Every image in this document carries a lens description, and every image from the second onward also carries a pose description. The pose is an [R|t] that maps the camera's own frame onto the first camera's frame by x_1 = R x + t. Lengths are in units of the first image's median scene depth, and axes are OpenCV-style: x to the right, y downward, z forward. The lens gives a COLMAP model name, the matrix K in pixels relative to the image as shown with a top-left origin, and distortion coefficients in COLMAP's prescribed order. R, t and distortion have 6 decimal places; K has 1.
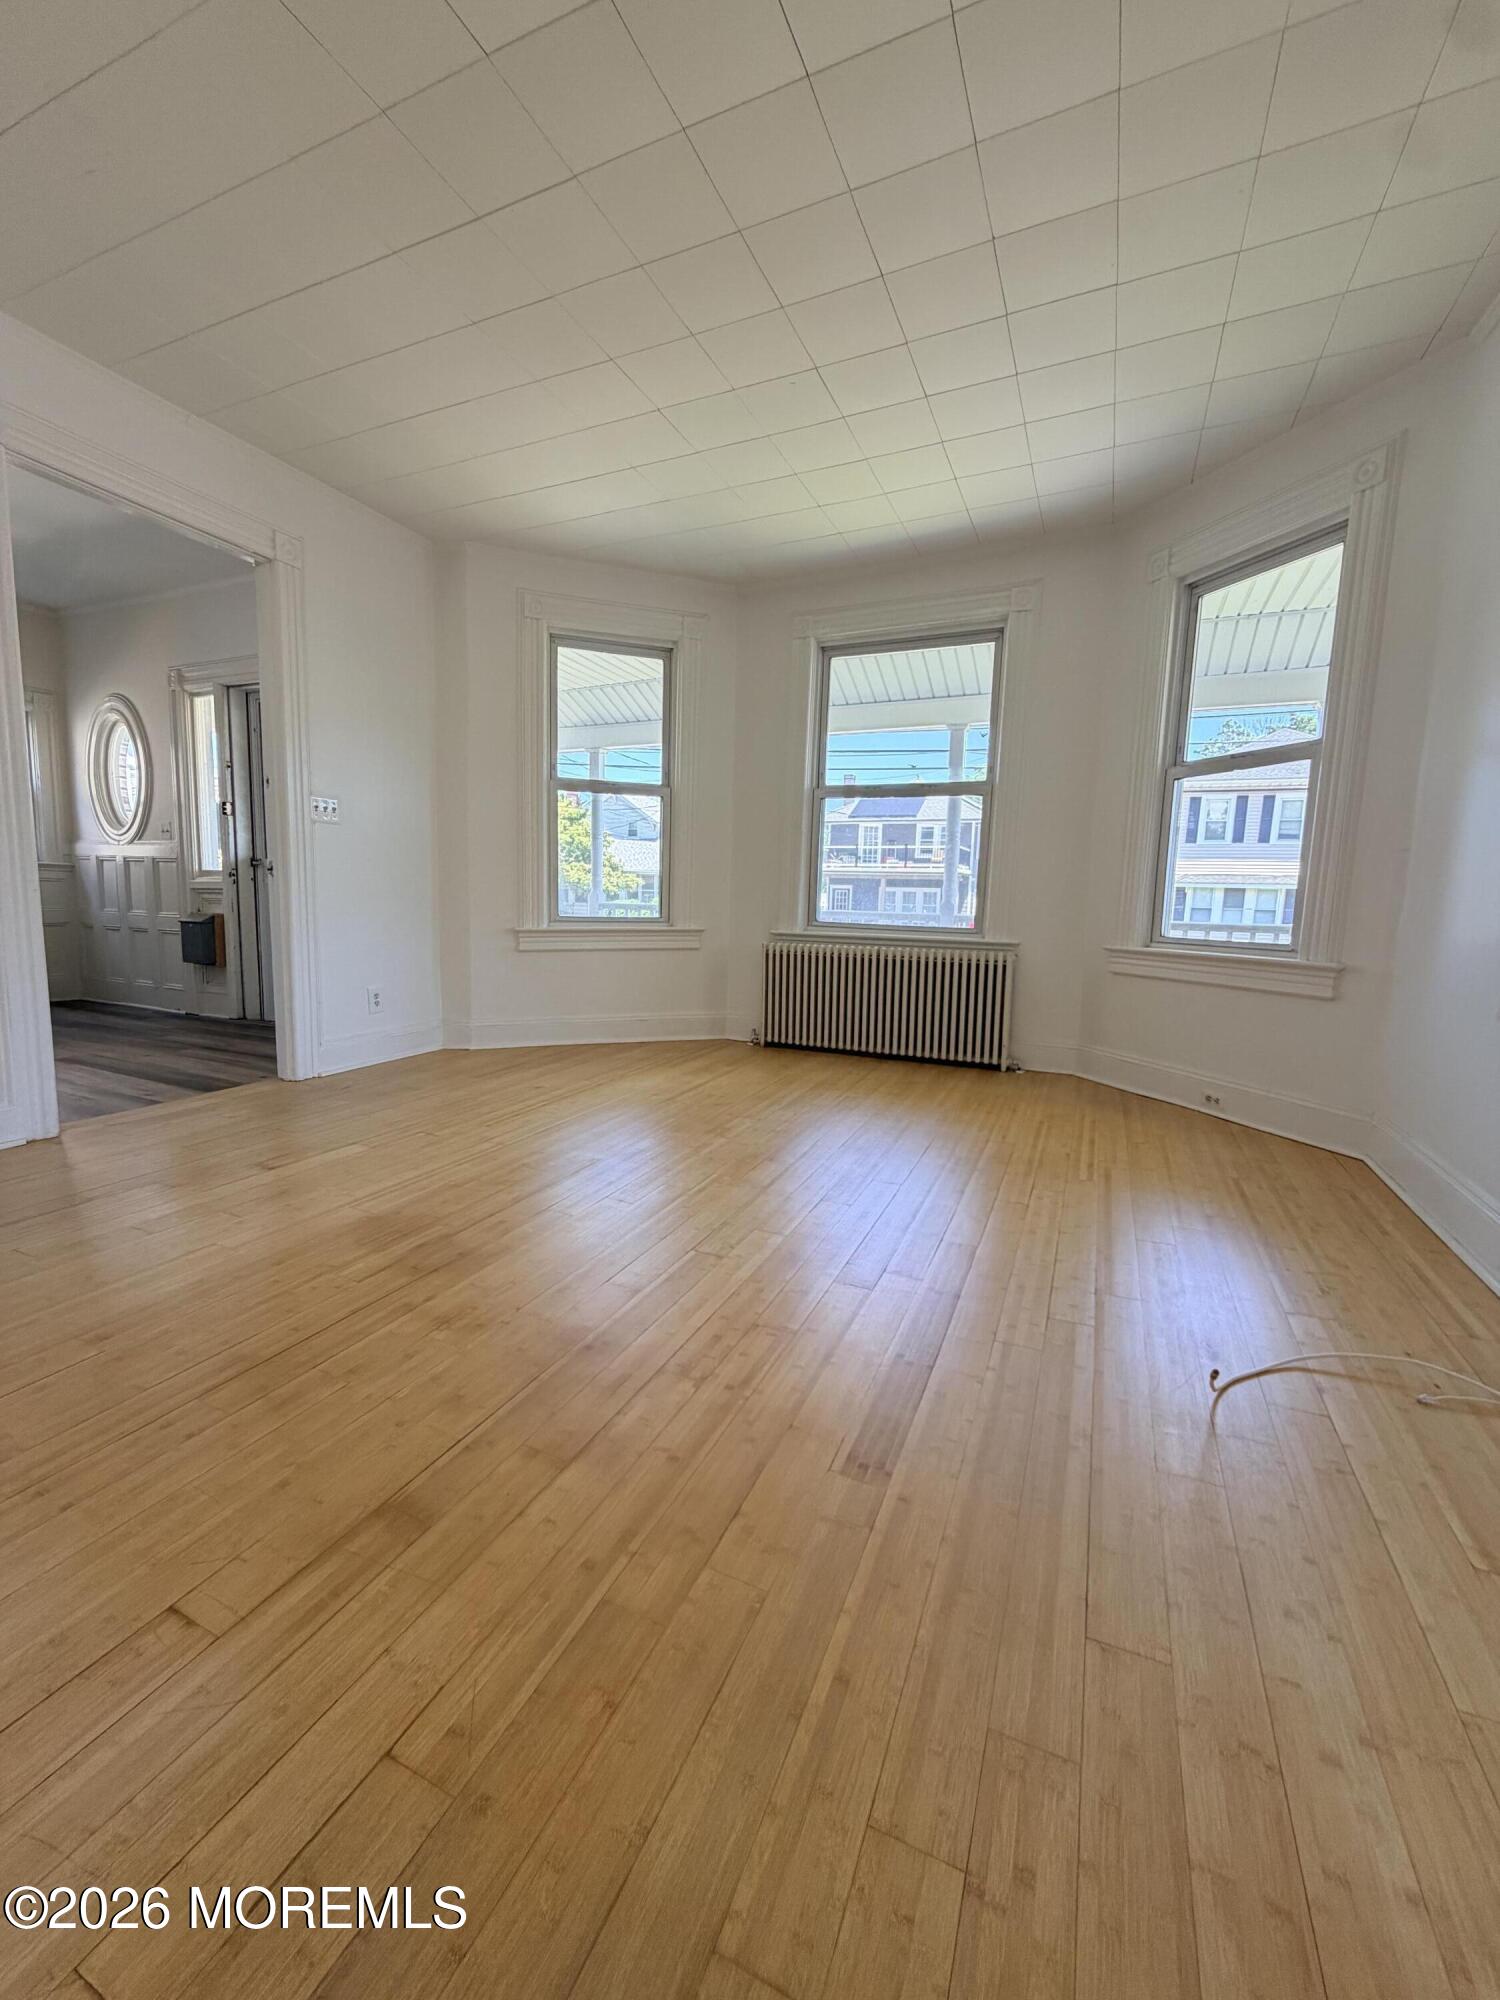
lens RADIAL K [[798.7, 0, 749.3], [0, 798.7, 994.6], [0, 0, 1]] dist [-0.003795, 0.000381]
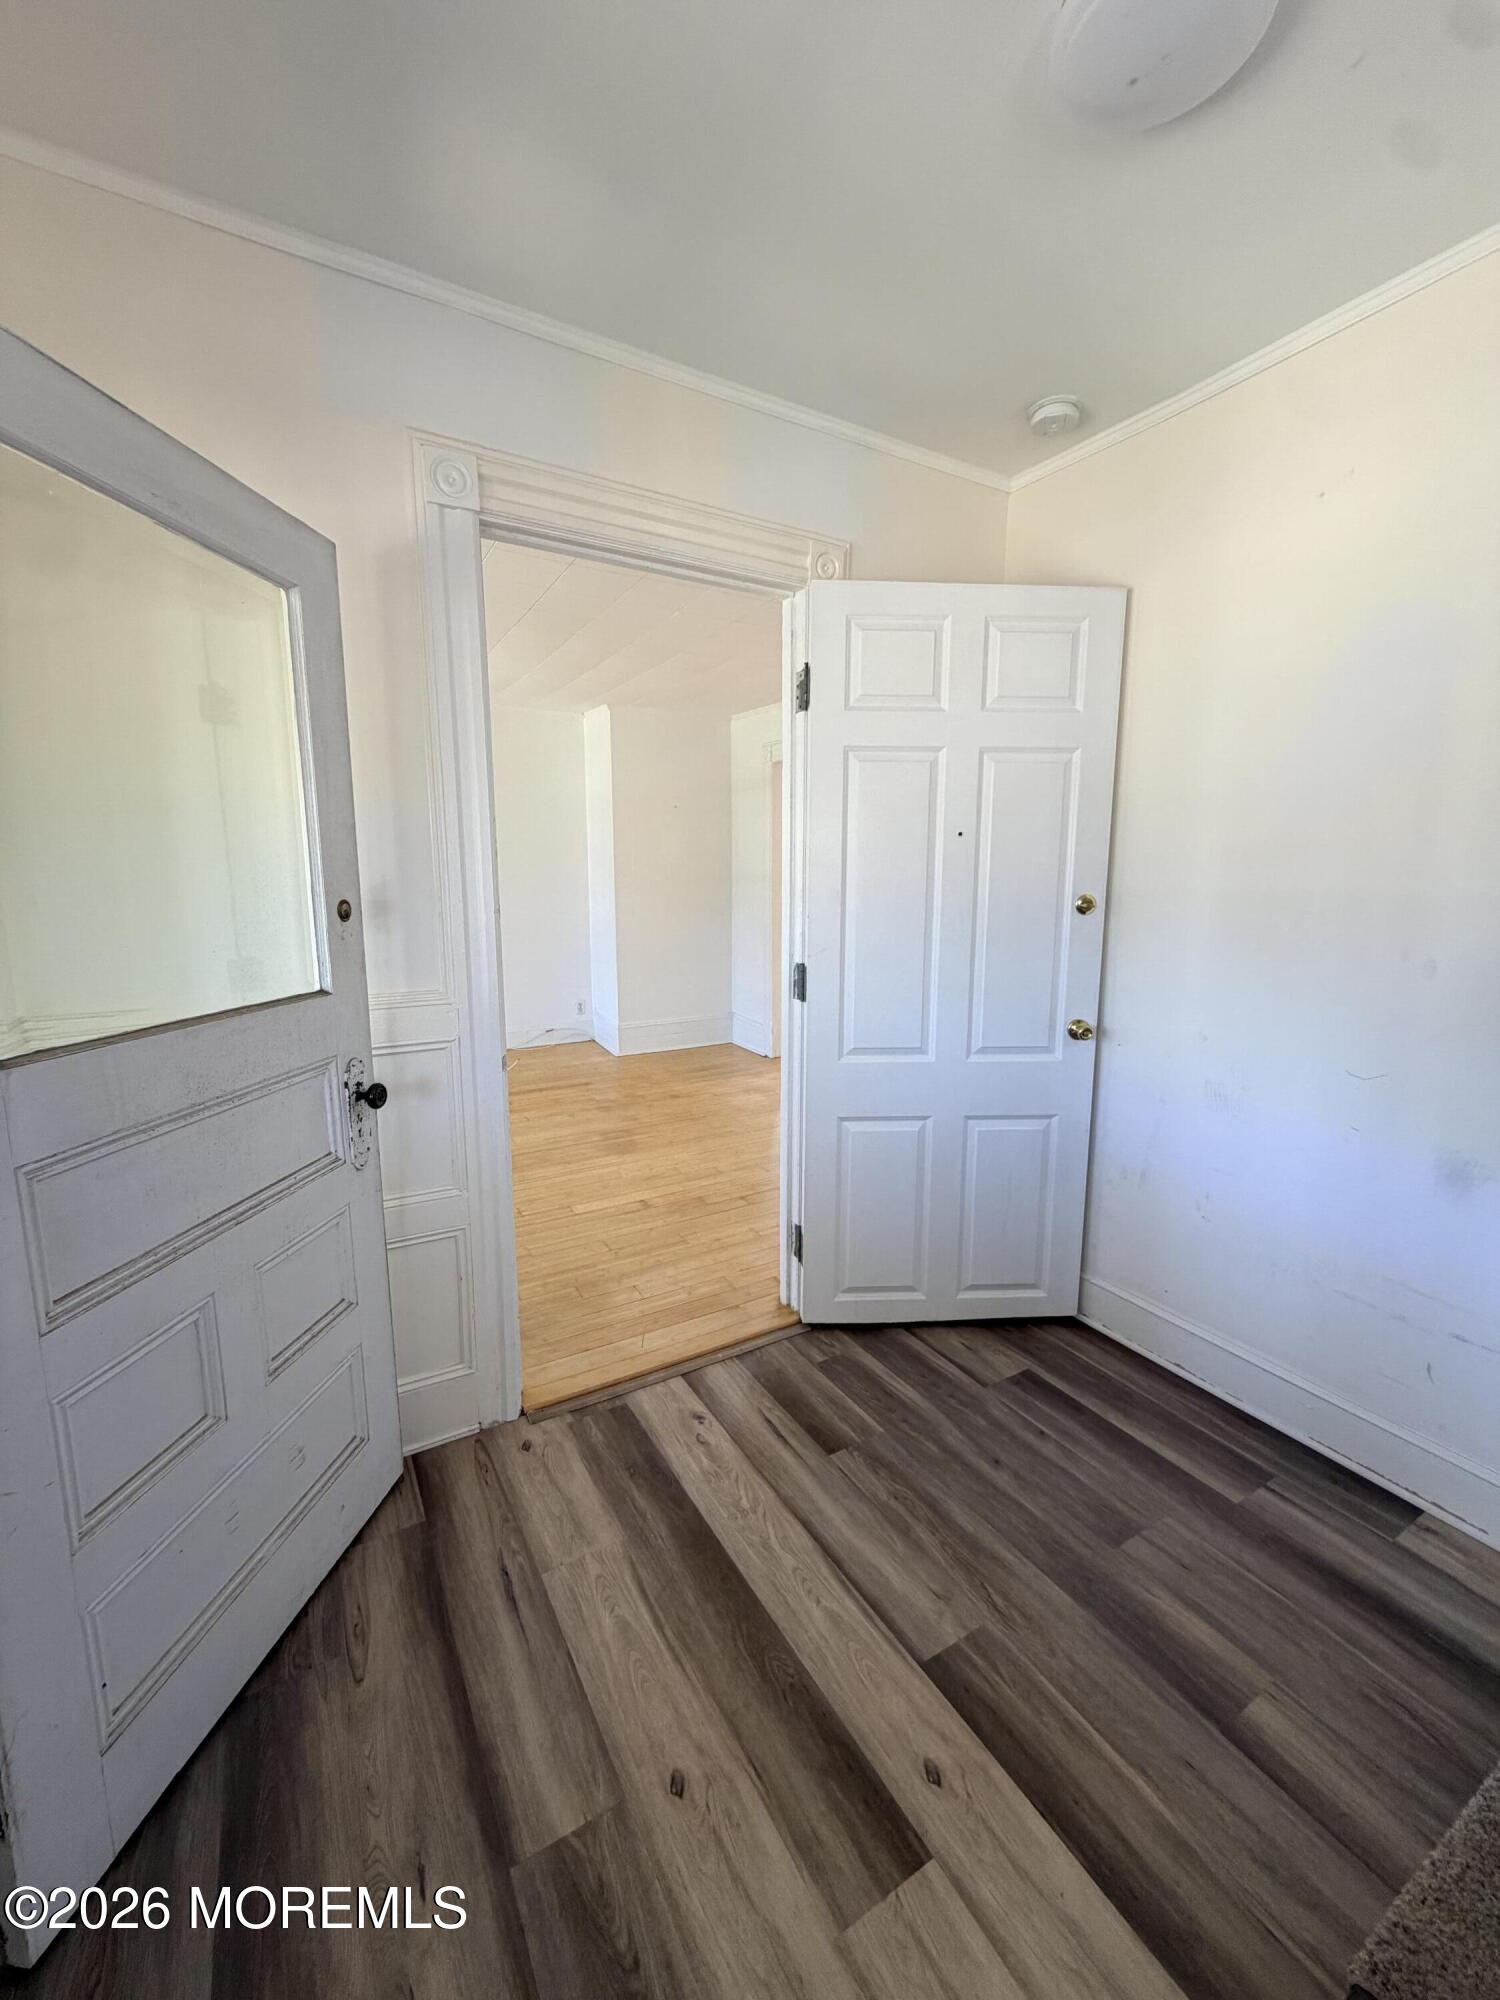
lens RADIAL K [[798.7, 0, 749.3], [0, 798.7, 994.6], [0, 0, 1]] dist [-0.003795, 0.000381]
pose [[-0.815856, -0.109180, 0.567855, -1.806338], [0.047610, 0.965997, 0.254133, -0.561221], [-0.576292, 0.234372, -0.782916, 2.291338]]
